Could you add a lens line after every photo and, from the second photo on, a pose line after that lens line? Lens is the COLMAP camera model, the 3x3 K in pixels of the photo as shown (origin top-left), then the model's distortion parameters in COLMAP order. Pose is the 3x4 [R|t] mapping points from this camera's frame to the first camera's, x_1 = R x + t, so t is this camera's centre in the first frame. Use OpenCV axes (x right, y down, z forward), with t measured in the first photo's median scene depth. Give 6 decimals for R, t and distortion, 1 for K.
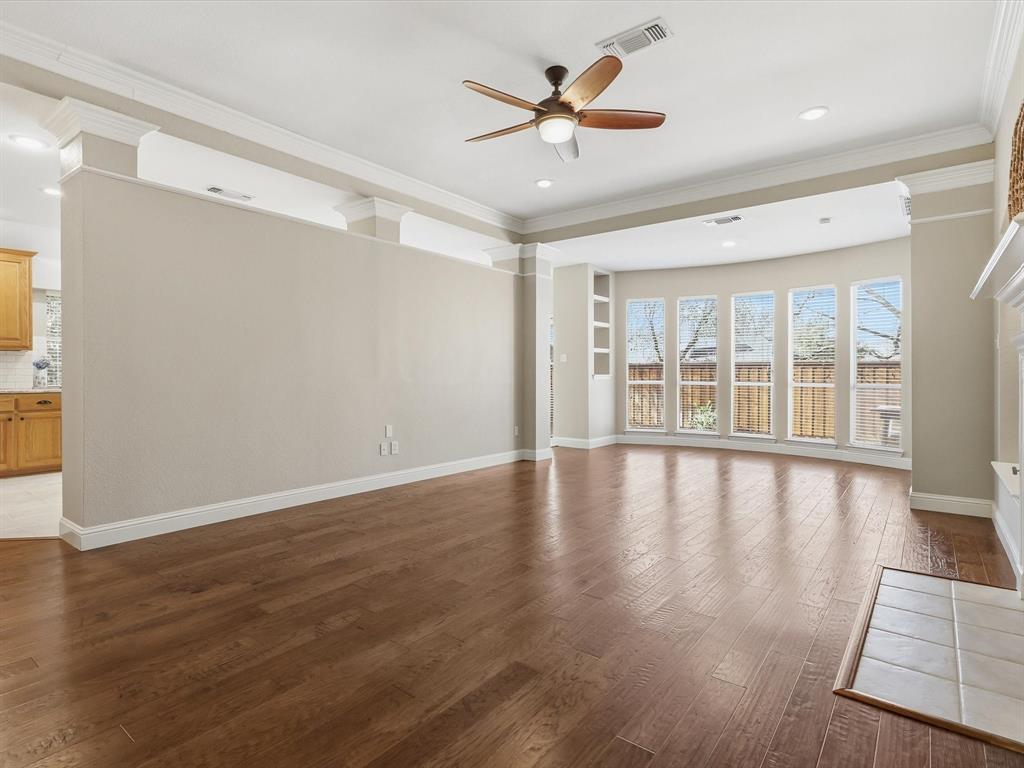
lens RADIAL K [[539.7, 0, 511.7], [0, 539.7, 385.1], [0, 0, 1]] dist [-0.005841, 0.006517]
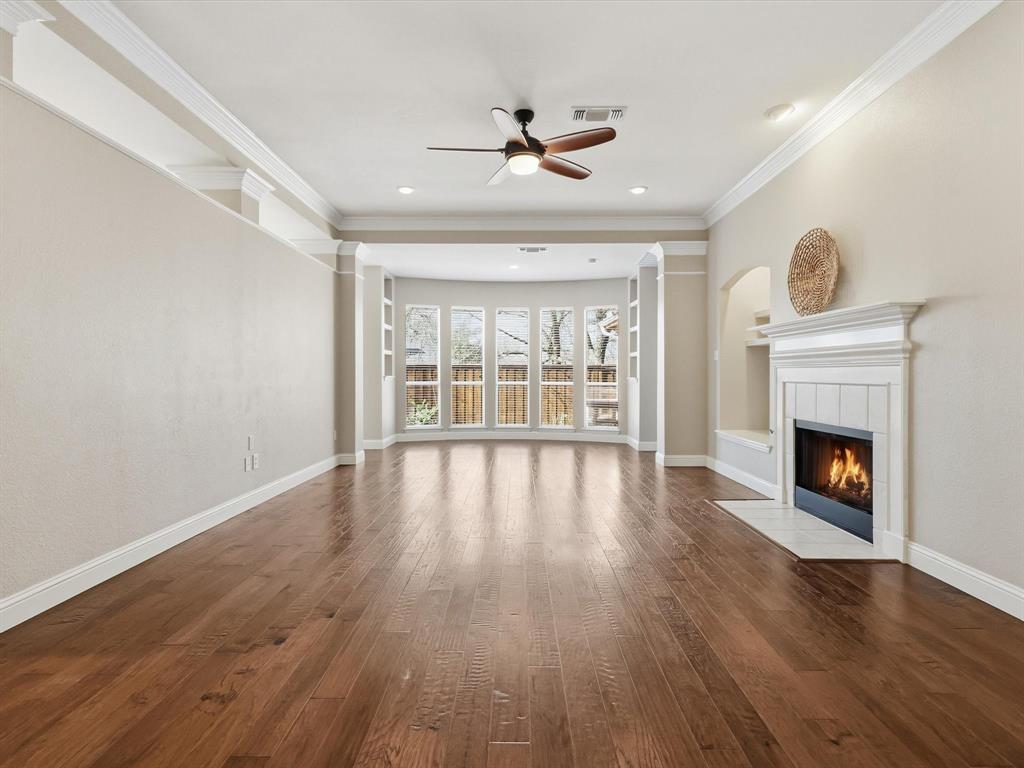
lens RADIAL K [[539.7, 0, 516.0], [0, 539.7, 380.8], [0, 0, 1]] dist [-0.005841, 0.006517]
pose [[0.792593, -0.006777, 0.609714, -0.303227], [0.012152, 0.999915, -0.004682, -0.002465], [-0.609630, 0.011120, 0.792608, 0.047315]]
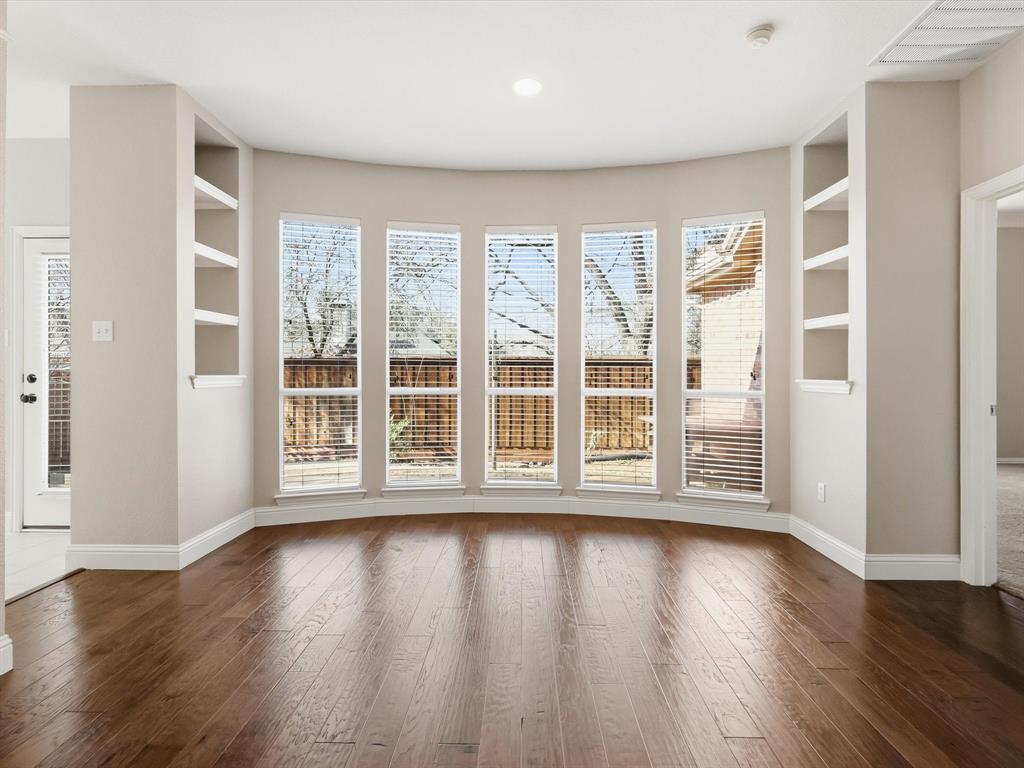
lens RADIAL K [[539.7, 0, 507.9], [0, 539.7, 368.1], [0, 0, 1]] dist [-0.005841, 0.006517]
pose [[0.808021, 0.004604, 0.589136, 0.117224], [0.011347, 0.999662, -0.023375, -0.014679], [-0.589045, 0.025573, 0.807696, 0.607049]]
